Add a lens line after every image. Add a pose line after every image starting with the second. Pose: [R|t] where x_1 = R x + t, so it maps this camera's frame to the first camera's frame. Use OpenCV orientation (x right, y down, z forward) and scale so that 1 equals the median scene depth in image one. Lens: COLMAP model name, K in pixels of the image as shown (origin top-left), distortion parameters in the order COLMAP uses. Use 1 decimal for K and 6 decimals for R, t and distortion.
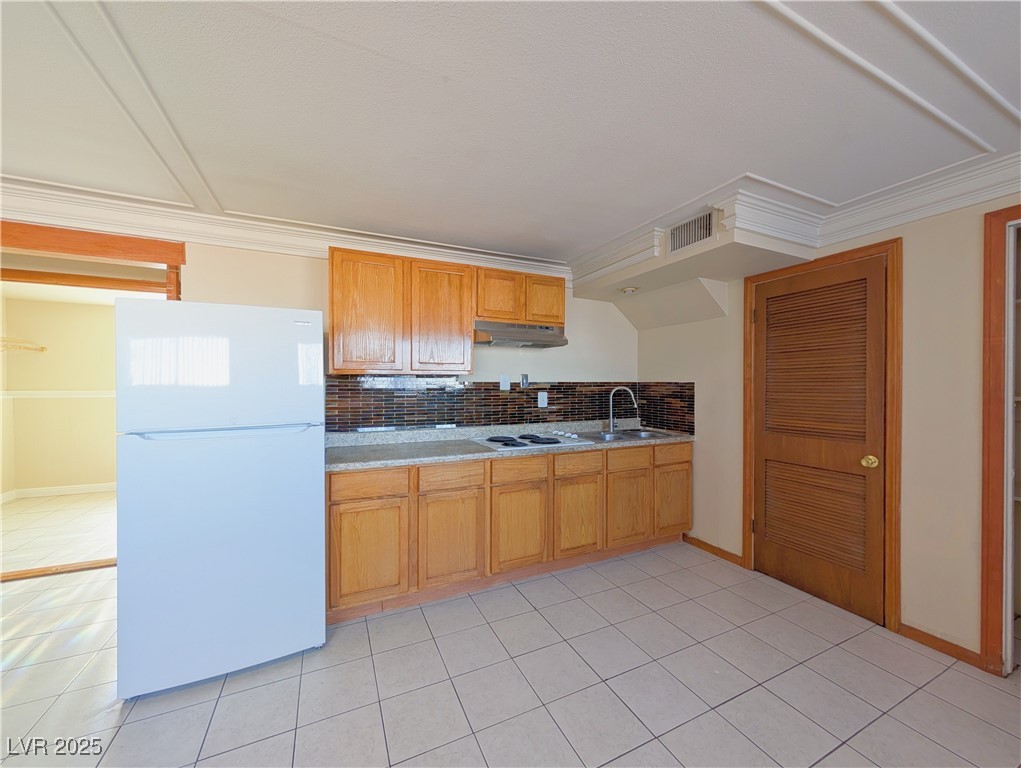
lens RADIAL K [[387.7, 0, 508.0], [0, 387.7, 383.9], [0, 0, 1]] dist [-0.001563, 0.000384]
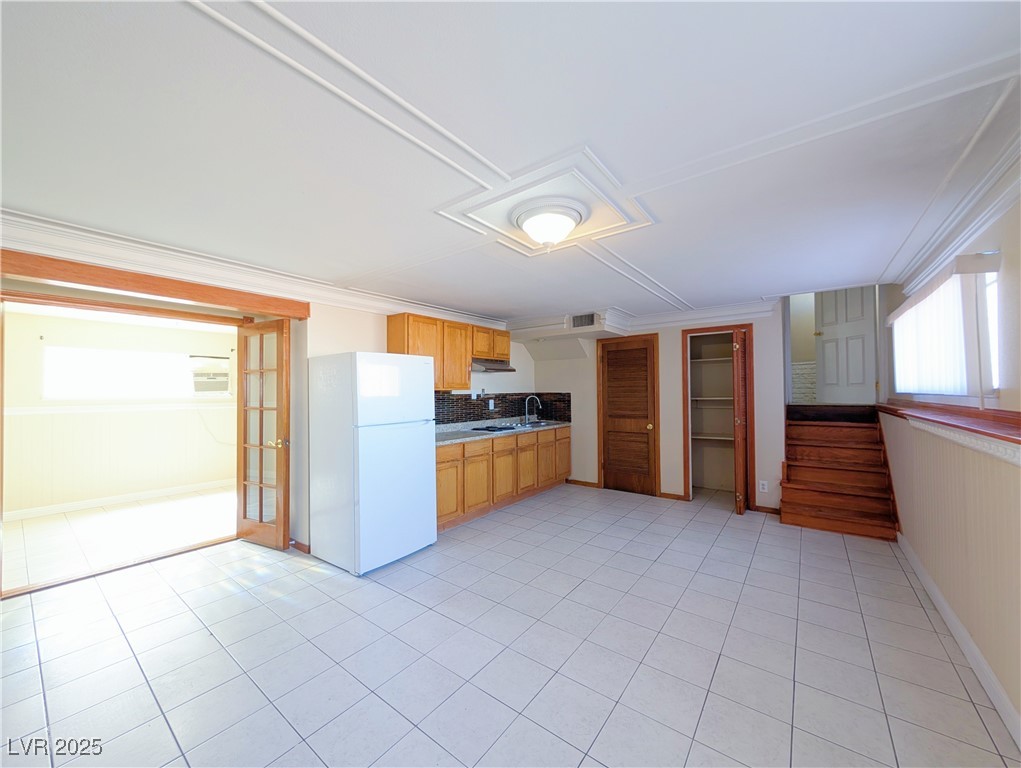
lens RADIAL K [[387.7, 0, 511.2], [0, 387.7, 381.6], [0, 0, 1]] dist [-0.001563, 0.000384]
pose [[0.886514, 0.002832, 0.462694, -0.711918], [0.008615, 0.999707, -0.022626, -0.020967], [-0.462622, 0.024044, 0.886229, -0.554207]]
